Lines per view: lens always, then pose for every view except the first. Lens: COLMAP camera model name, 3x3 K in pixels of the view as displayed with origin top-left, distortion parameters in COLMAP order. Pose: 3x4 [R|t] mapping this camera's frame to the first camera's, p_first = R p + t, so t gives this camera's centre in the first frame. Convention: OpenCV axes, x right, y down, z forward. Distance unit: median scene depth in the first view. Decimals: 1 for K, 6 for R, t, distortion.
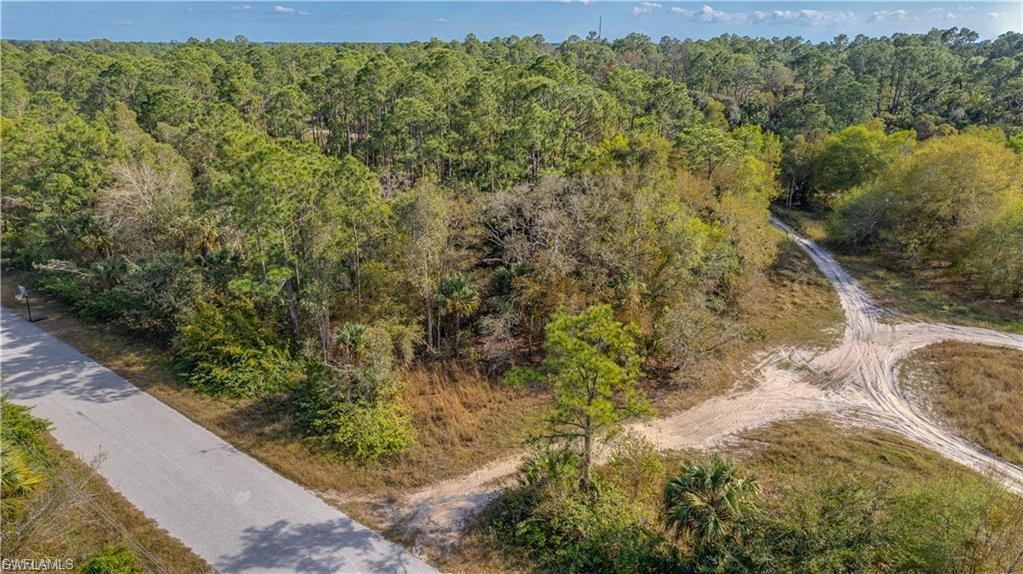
lens RADIAL K [[654.5, 0, 510.6], [0, 654.5, 308.6], [0, 0, 1]] dist [-0.040254, 0.074810]
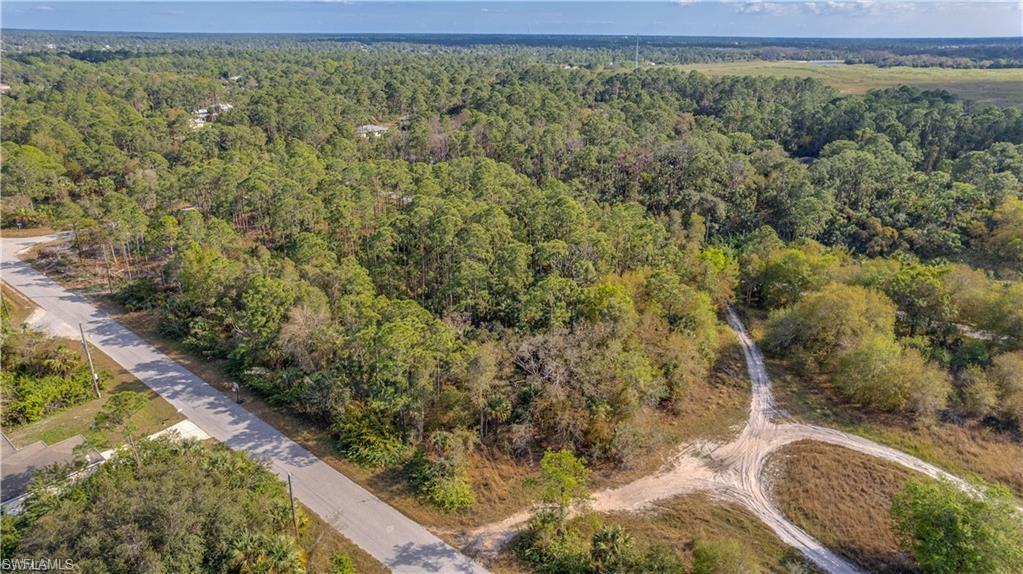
lens RADIAL K [[670.5, 0, 511.5], [0, 670.5, 287.0], [0, 0, 1]] dist [-0.004748, 0.002647]
pose [[0.998393, 0.030032, -0.048061, 0.029301], [-0.030756, 0.999423, -0.014385, -0.335819], [0.047601, 0.015840, 0.998741, -0.812152]]
